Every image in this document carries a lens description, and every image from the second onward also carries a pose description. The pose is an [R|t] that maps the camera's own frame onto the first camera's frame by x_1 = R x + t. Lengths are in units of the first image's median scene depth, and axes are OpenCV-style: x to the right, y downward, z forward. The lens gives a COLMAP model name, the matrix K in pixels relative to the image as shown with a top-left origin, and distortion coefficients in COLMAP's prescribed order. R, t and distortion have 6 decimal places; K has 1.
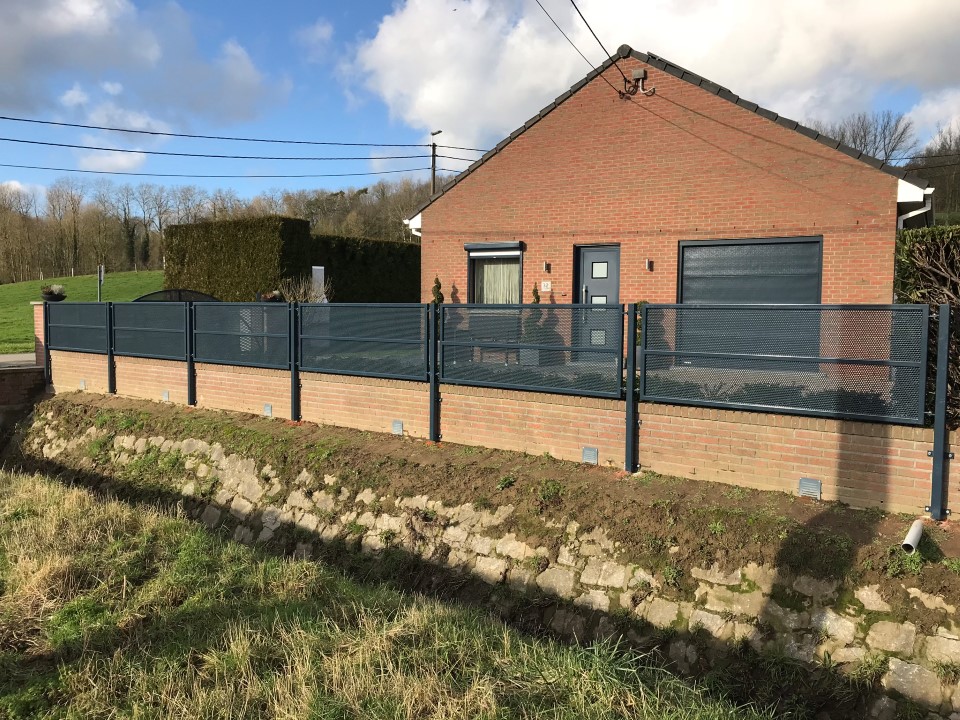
lens RADIAL K [[795.1, 0, 480.0], [0, 795.1, 360.0], [0, 0, 1]] dist [0.087646, 0.000310]
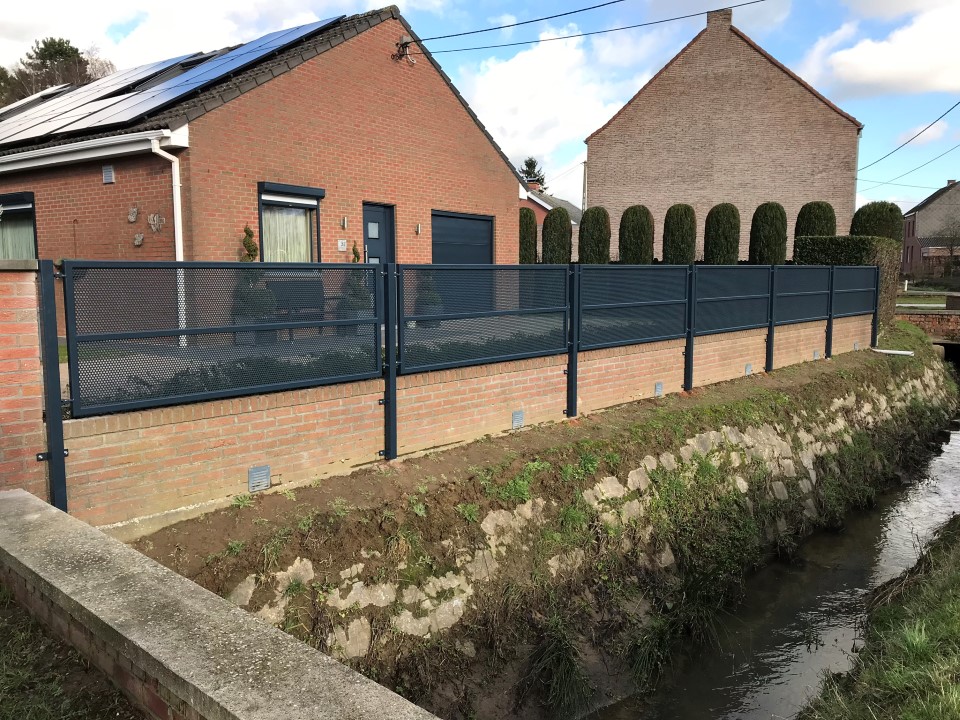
lens RADIAL K [[783.8, 0, 480.0], [0, 783.8, 360.0], [0, 0, 1]] dist [-0.001587, 0.003514]
pose [[0.053549, -0.121128, 0.991191, -0.905398], [0.072517, 0.990466, 0.117122, -0.065542], [-0.995929, 0.065607, 0.061822, 0.933496]]
